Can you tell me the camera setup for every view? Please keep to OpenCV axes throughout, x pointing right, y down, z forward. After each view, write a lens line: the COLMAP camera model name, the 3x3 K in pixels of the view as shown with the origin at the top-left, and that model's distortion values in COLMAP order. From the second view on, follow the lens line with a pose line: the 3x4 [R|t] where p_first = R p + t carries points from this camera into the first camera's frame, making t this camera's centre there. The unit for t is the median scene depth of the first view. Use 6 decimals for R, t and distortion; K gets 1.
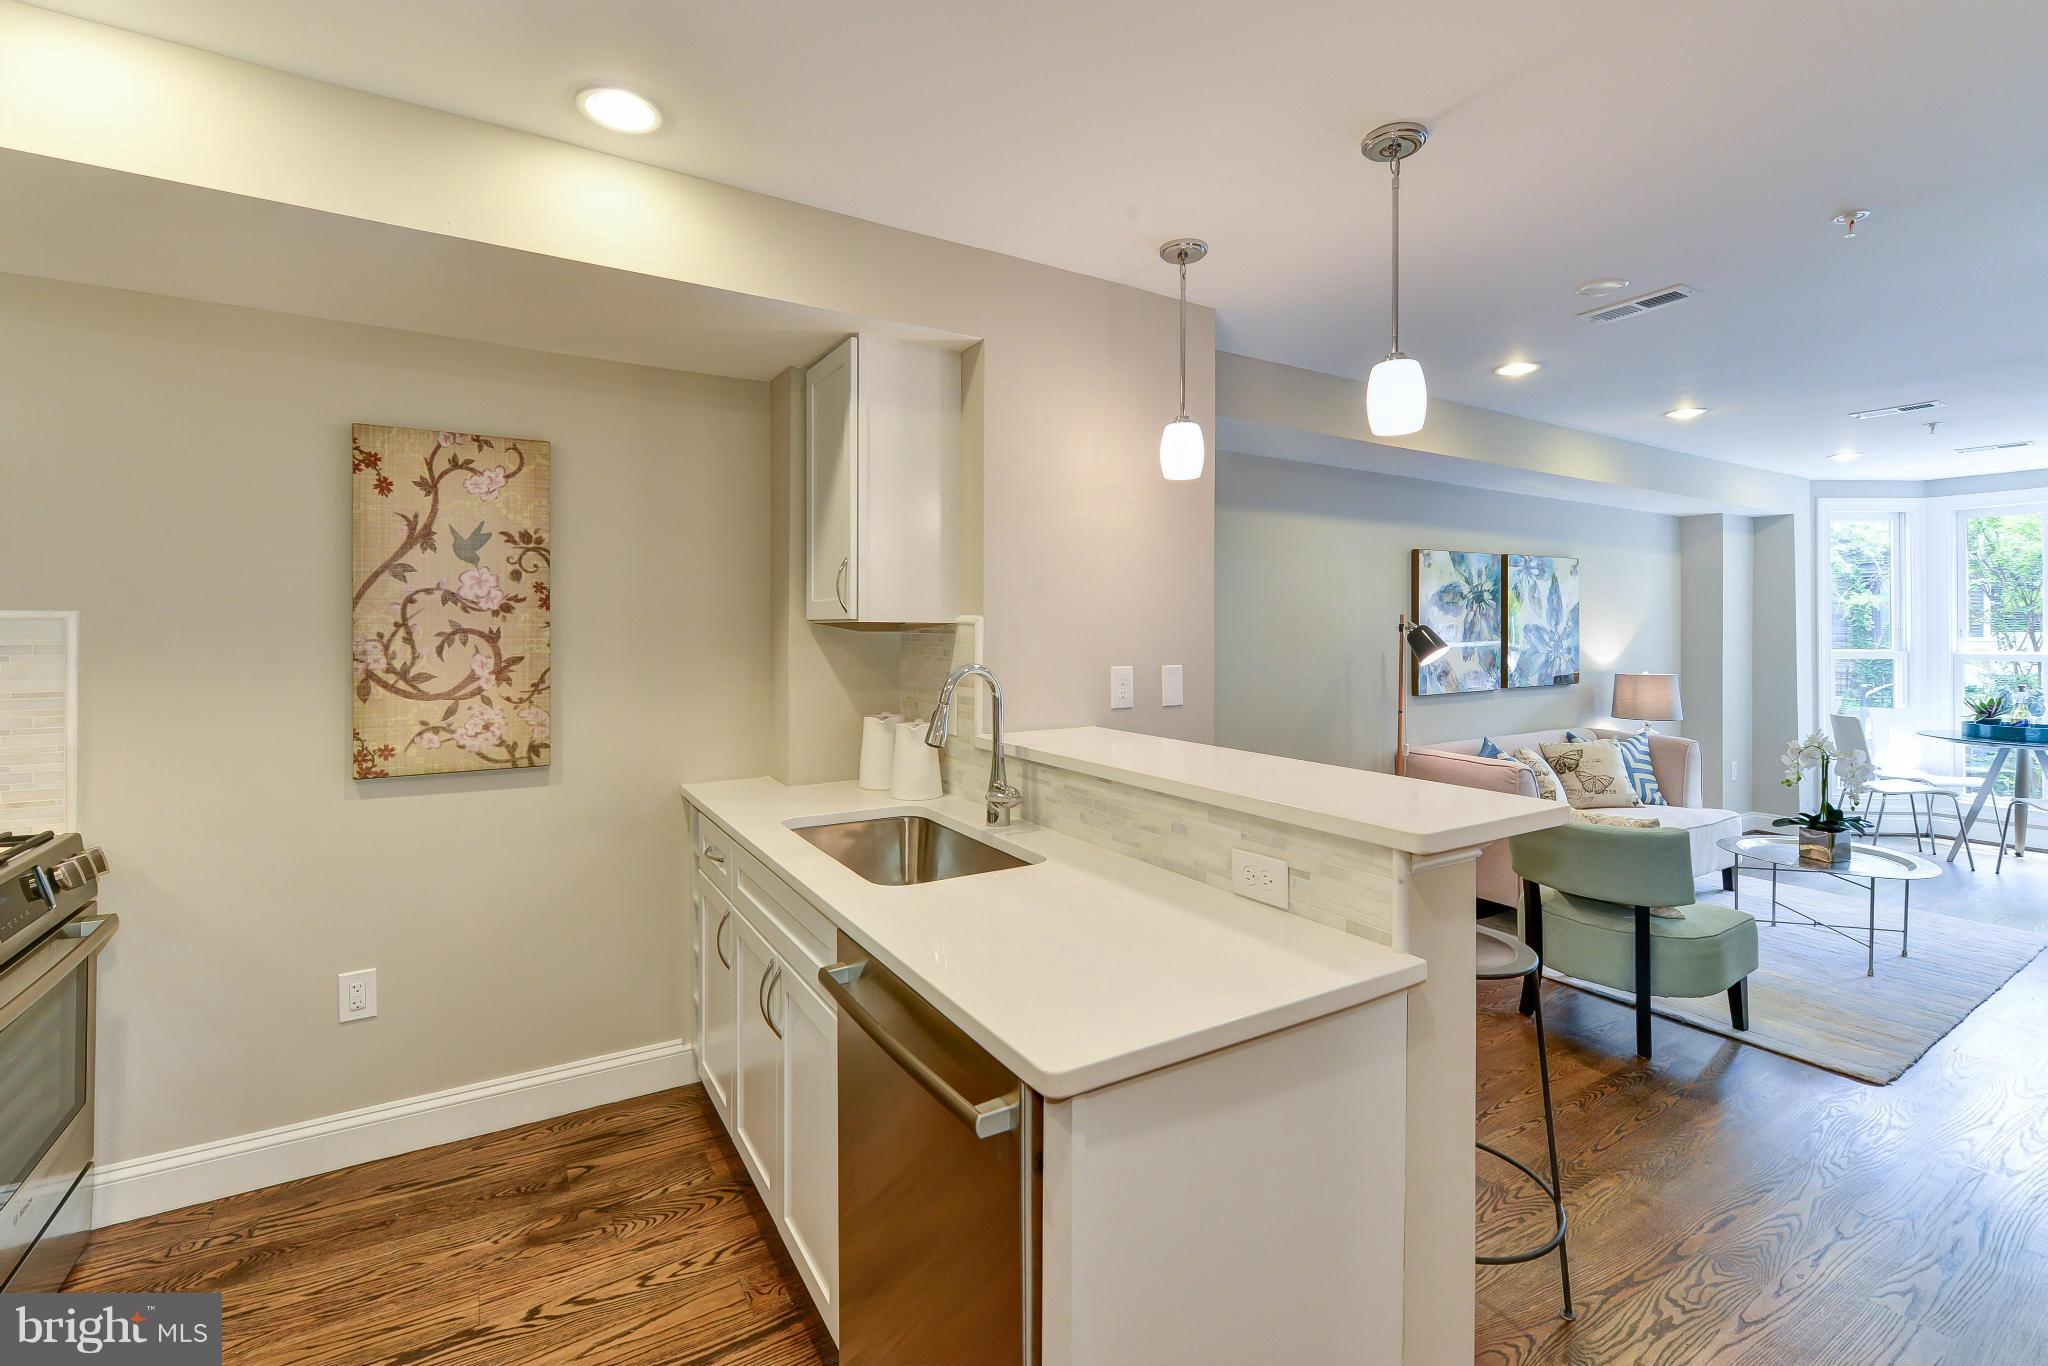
lens RADIAL K [[880.4, 0, 990.8], [0, 880.4, 630.0], [0, 0, 1]] dist [-0.003974, -0.000638]
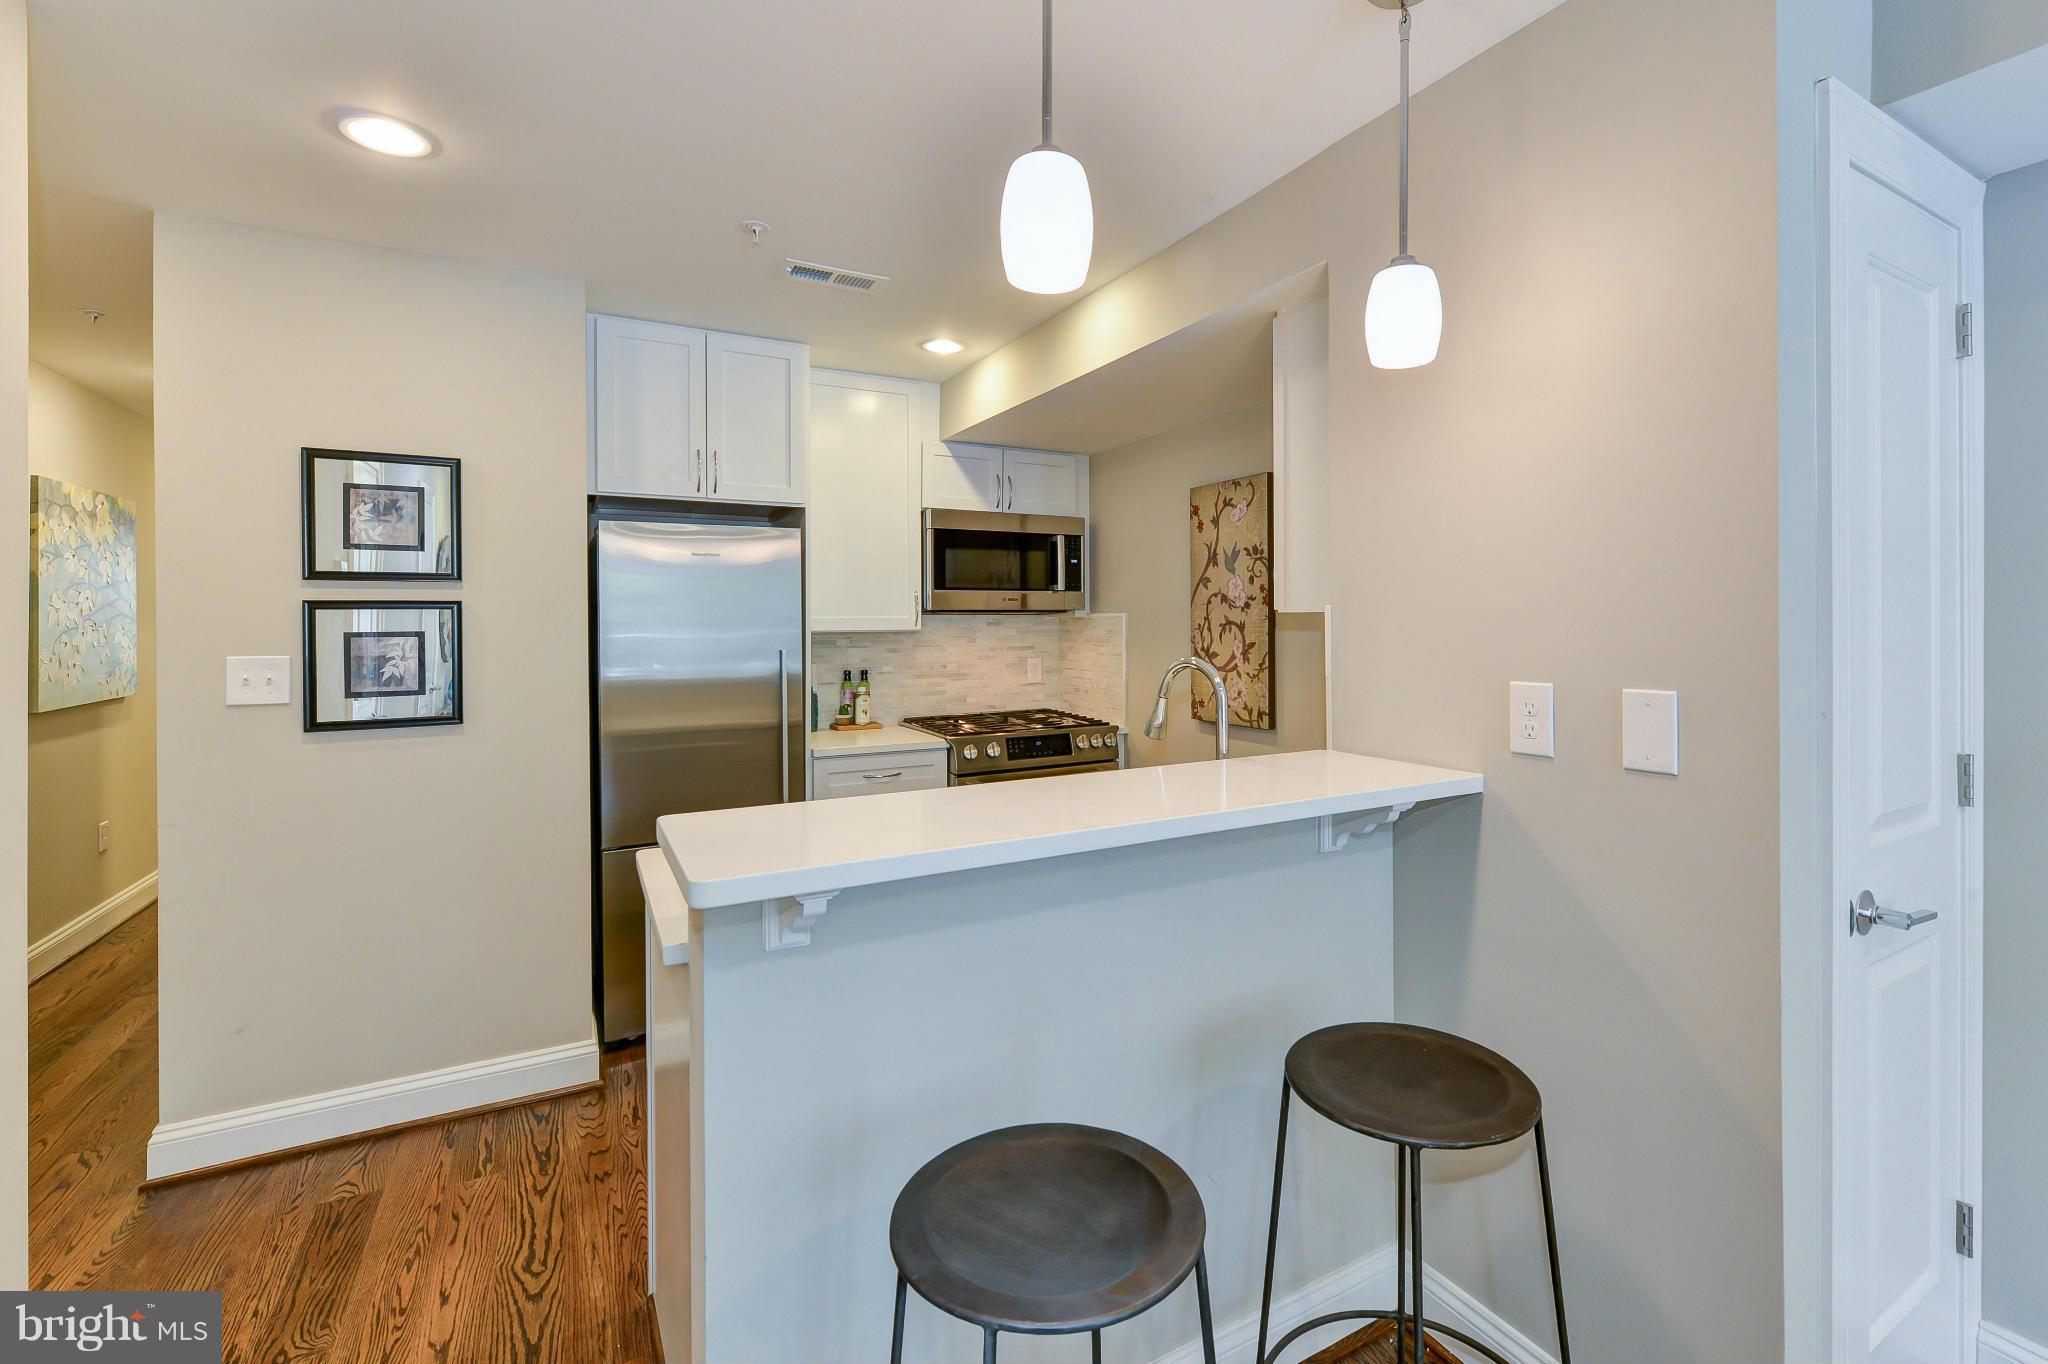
lens RADIAL K [[895.9, 0, 1056.6], [0, 895.9, 622.5], [0, 0, 1]] dist [-0.003226, -0.000003]
pose [[-0.010760, 0.000538, -0.999942, 0.817231], [0.003236, 0.999995, 0.000503, -0.000680], [0.999937, -0.003230, -0.010762, 0.745228]]
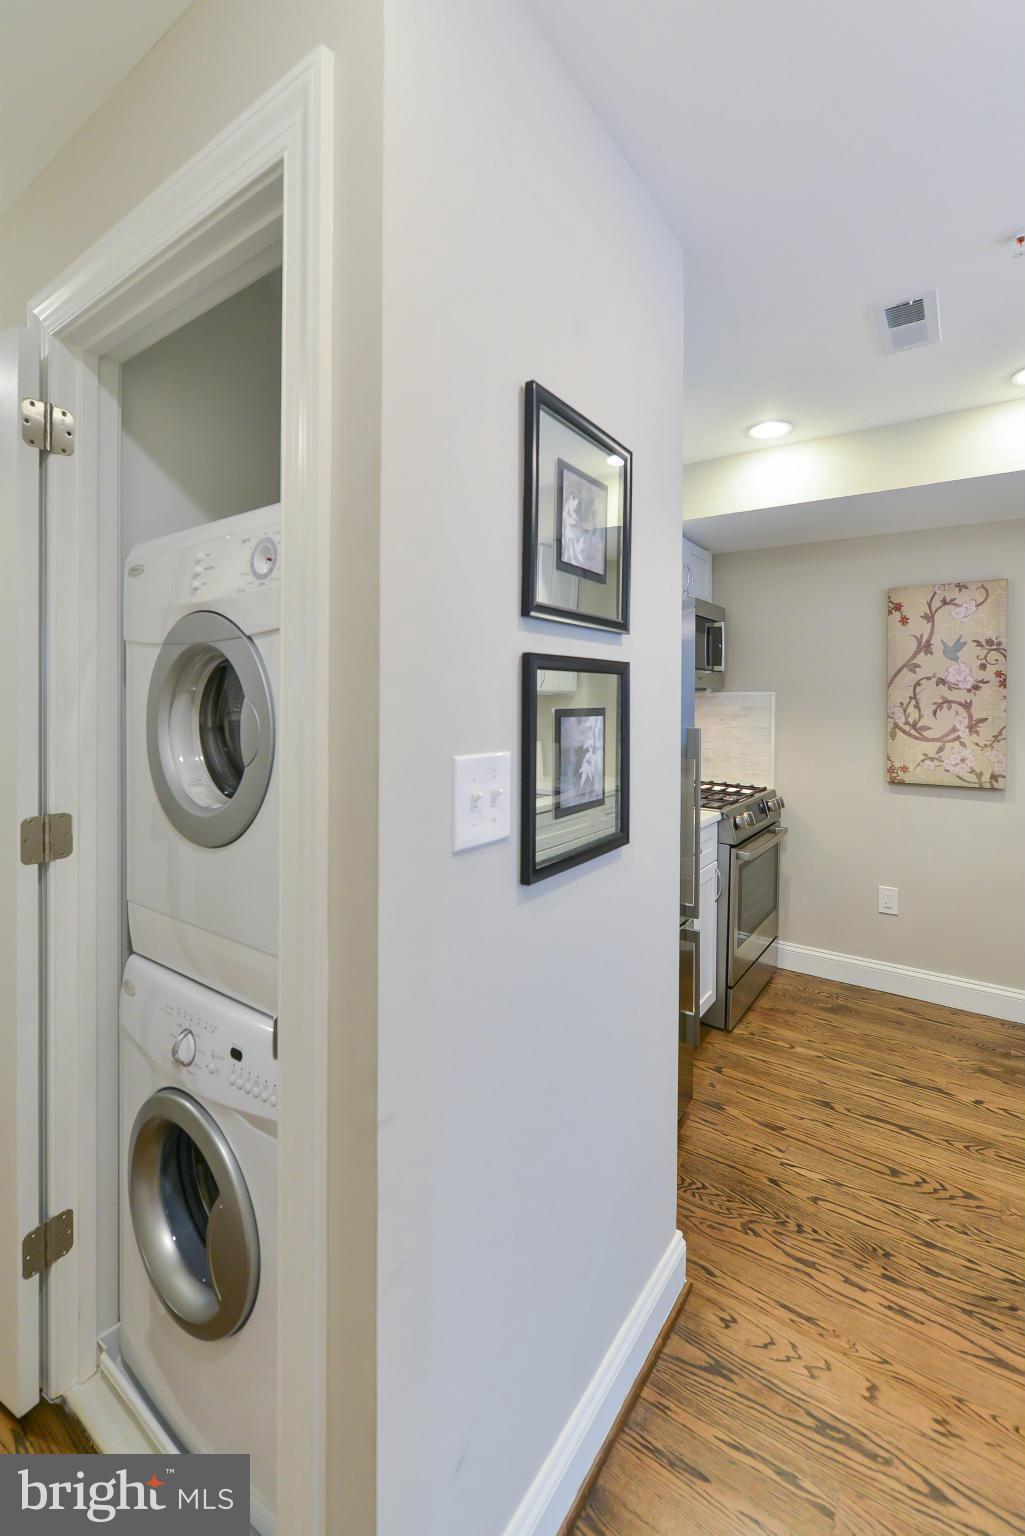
lens RADIAL K [[672.0, 0, 515.8], [0, 672.0, 703.9], [0, 0, 1]] dist [-0.003226, -0.000003]
pose [[0.414644, 0.007668, -0.909951, 0.220260], [-0.005234, 0.999968, 0.006041, 0.002187], [0.909968, 0.002258, 0.414671, -0.279112]]
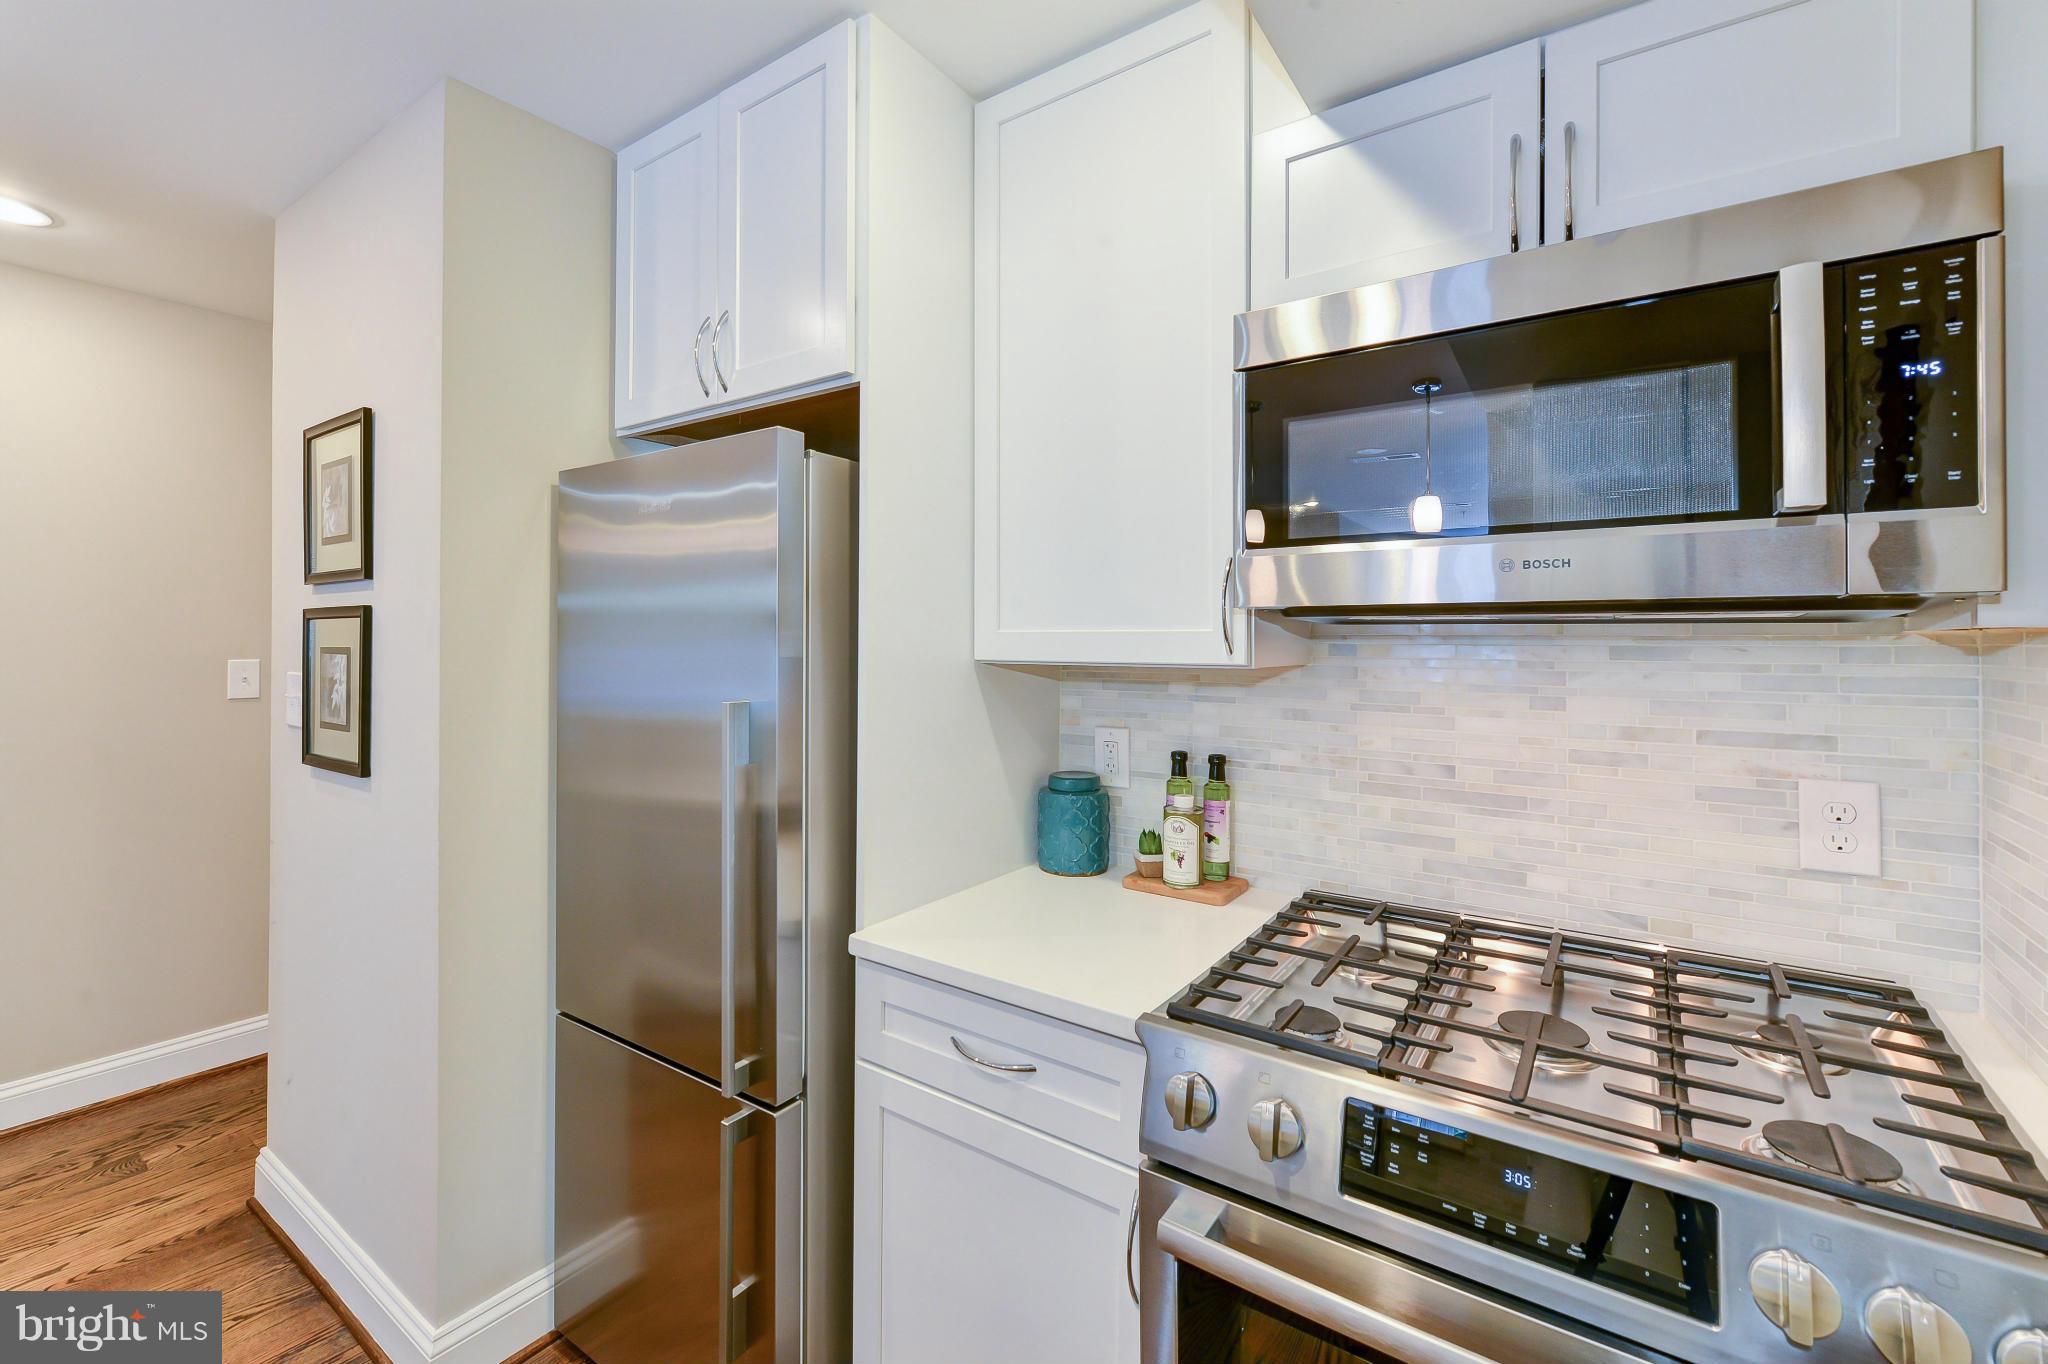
lens RADIAL K [[880.4, 0, 990.8], [0, 880.4, 629.0], [0, 0, 1]] dist [-0.003974, -0.000638]
pose [[-0.908128, -0.010474, -0.418561, -0.404651], [-0.006254, 0.999915, -0.011455, -0.003153], [0.418645, -0.007785, -0.908117, 0.928021]]
